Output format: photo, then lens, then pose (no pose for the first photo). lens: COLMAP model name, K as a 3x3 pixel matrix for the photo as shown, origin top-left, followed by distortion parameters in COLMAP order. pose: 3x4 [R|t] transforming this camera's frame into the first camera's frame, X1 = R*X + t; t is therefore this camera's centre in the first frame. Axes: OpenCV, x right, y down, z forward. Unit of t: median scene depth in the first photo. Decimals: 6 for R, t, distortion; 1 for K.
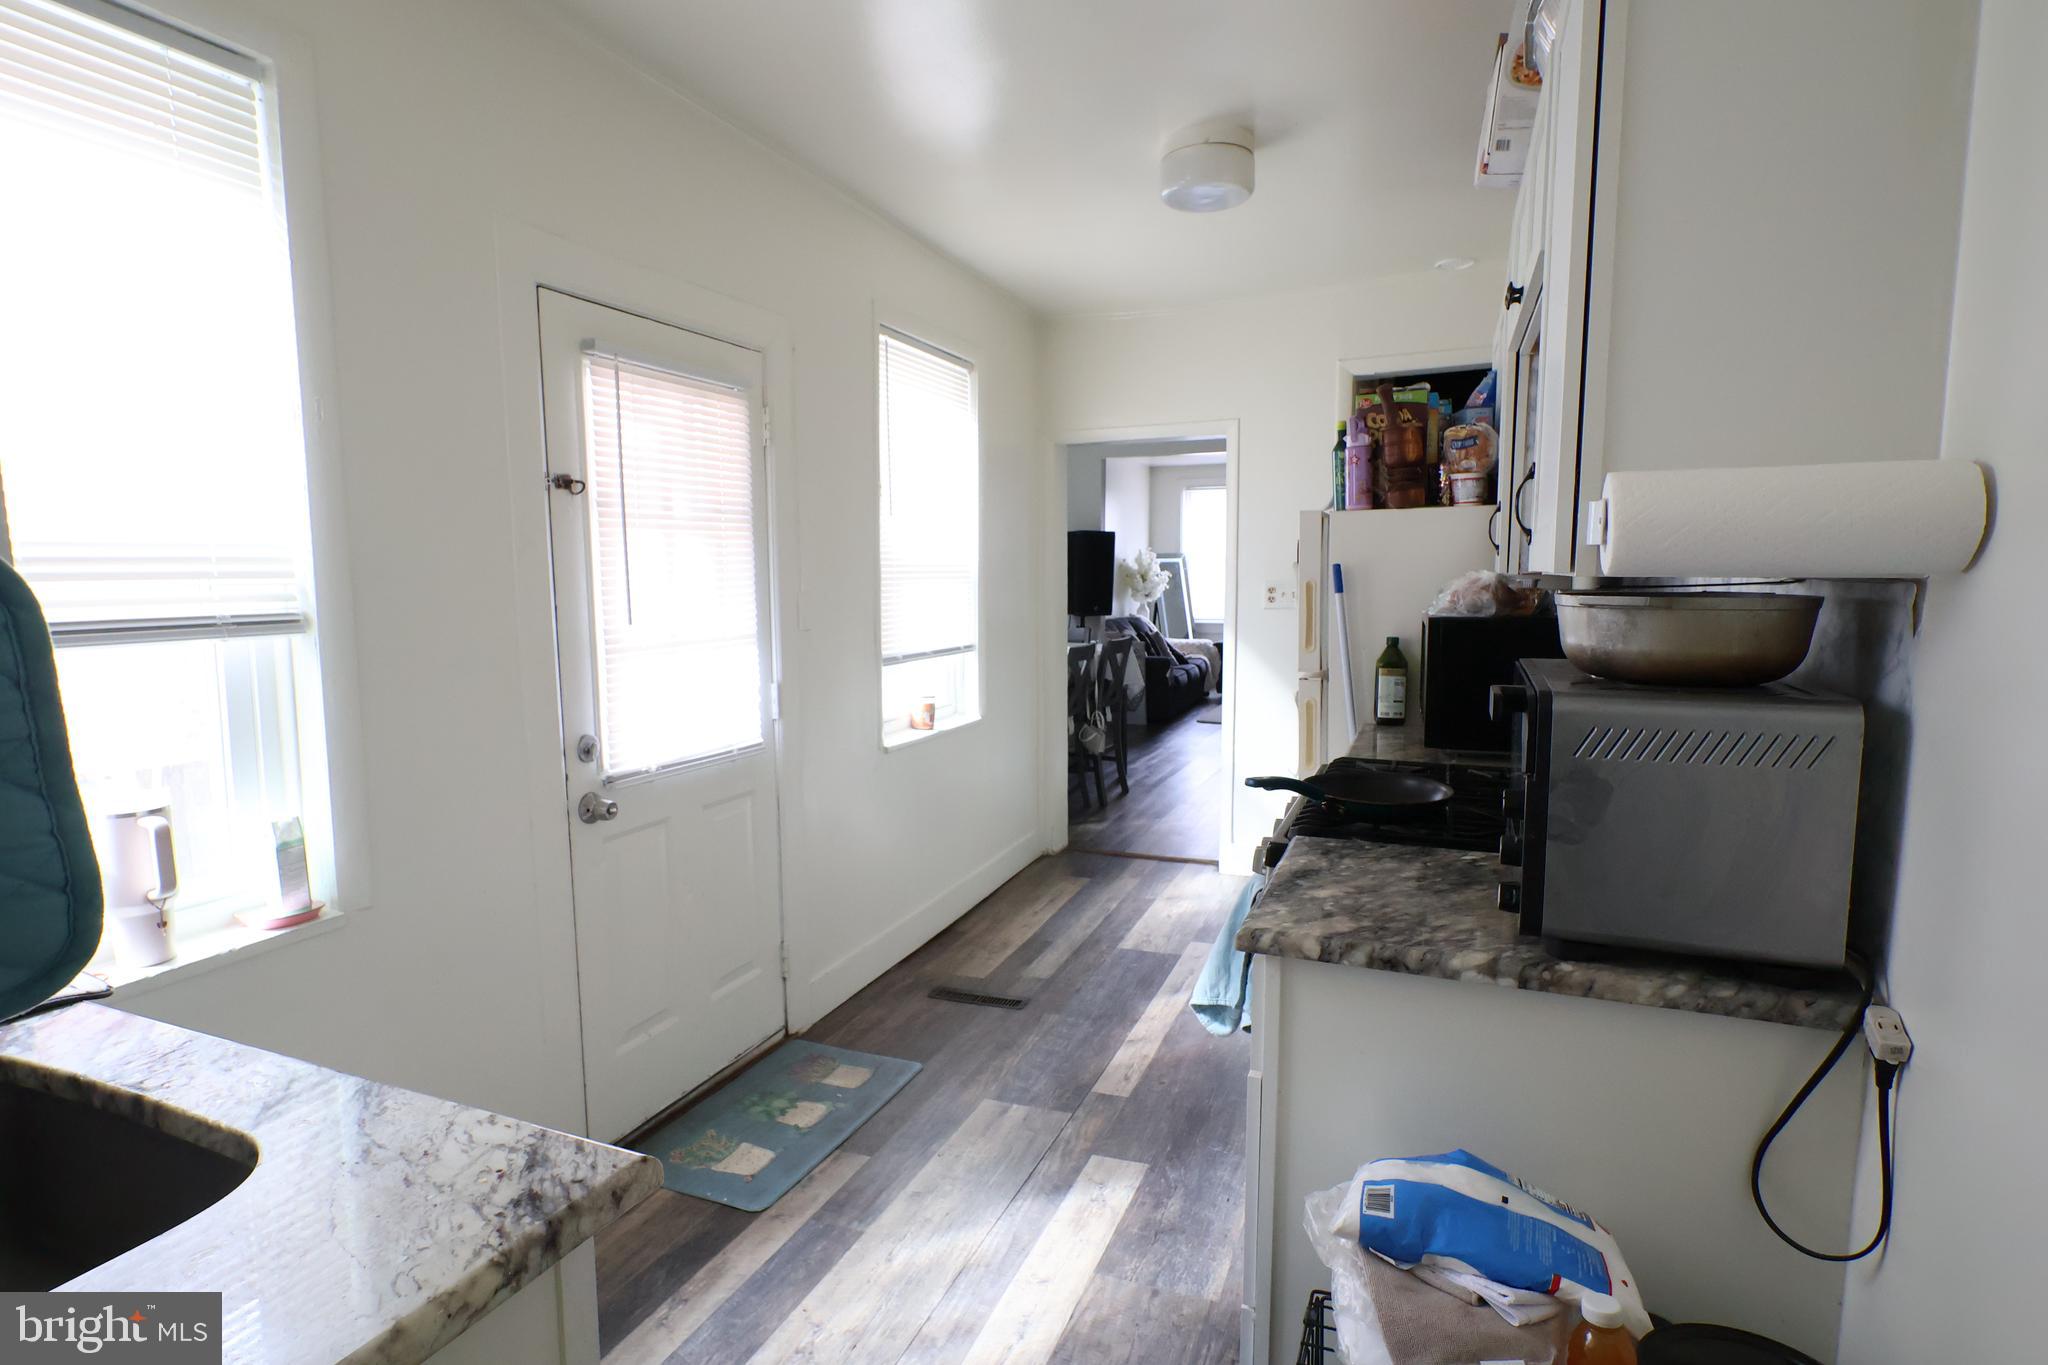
lens RADIAL K [[1040.8, 0, 1026.9], [0, 1040.8, 683.3], [0, 0, 1]] dist [-0.006563, 0.002797]
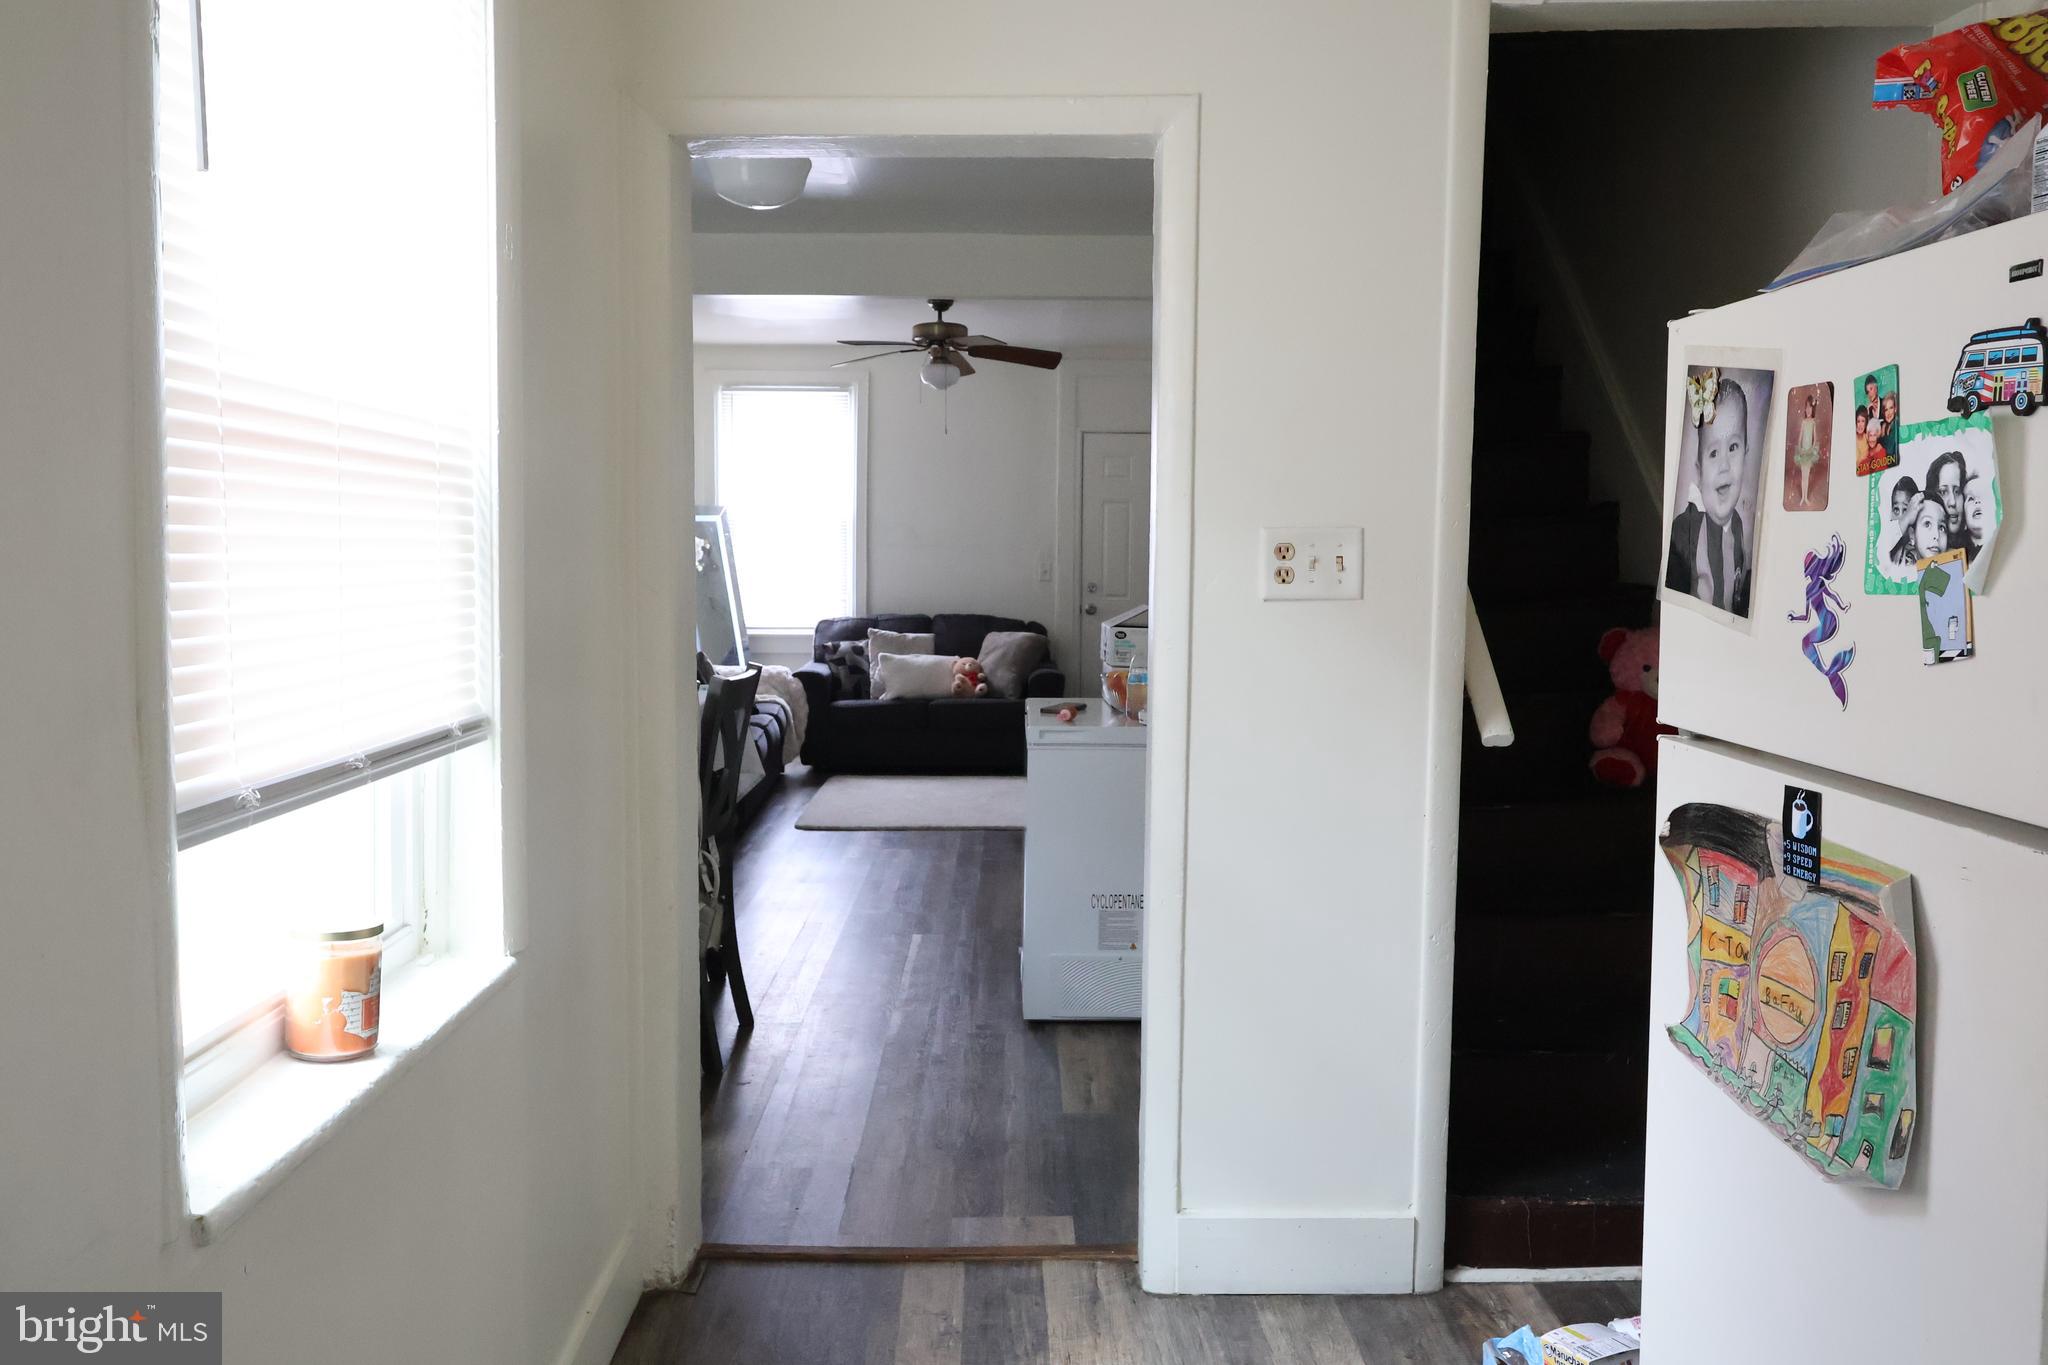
lens RADIAL K [[1591.7, 0, 1008.1], [0, 1591.7, 674.8], [0, 0, 1]] dist [0.002527, 0.001343]
pose [[0.923050, -0.016383, 0.384332, -0.106543], [0.028647, 0.999246, -0.026205, -0.039827], [-0.383612, 0.035198, 0.922823, 0.628052]]
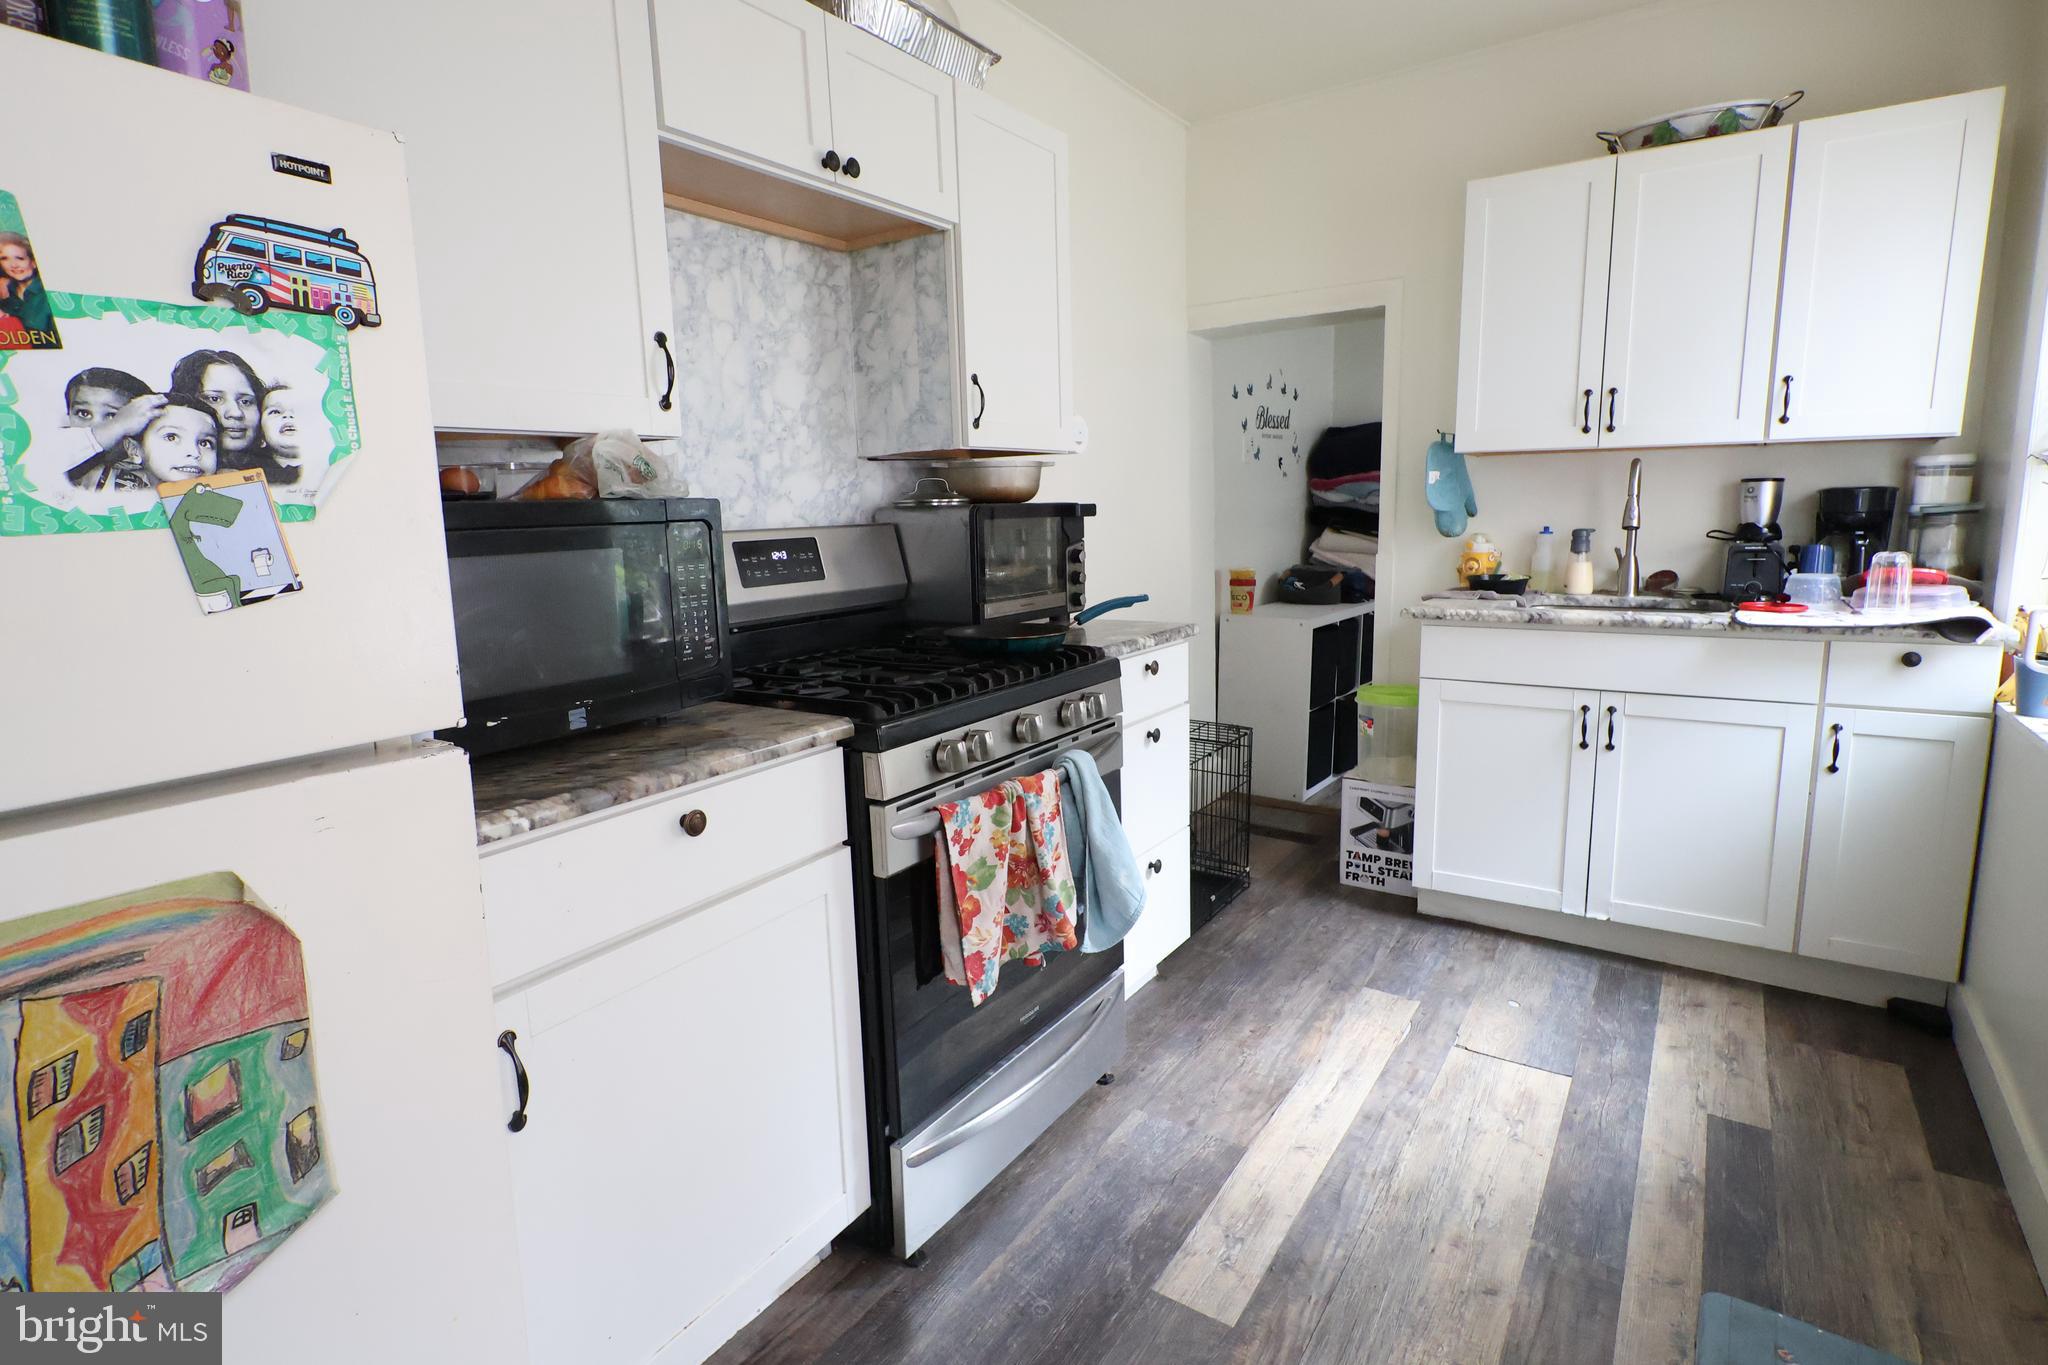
lens RADIAL K [[1040.8, 0, 1032.9], [0, 1040.8, 681.9], [0, 0, 1]] dist [-0.006563, 0.002797]
pose [[-0.980902, -0.005664, 0.194421, 0.043160], [0.049460, 0.959454, 0.277490, -0.080660], [-0.188110, 0.281807, -0.940851, 1.052510]]
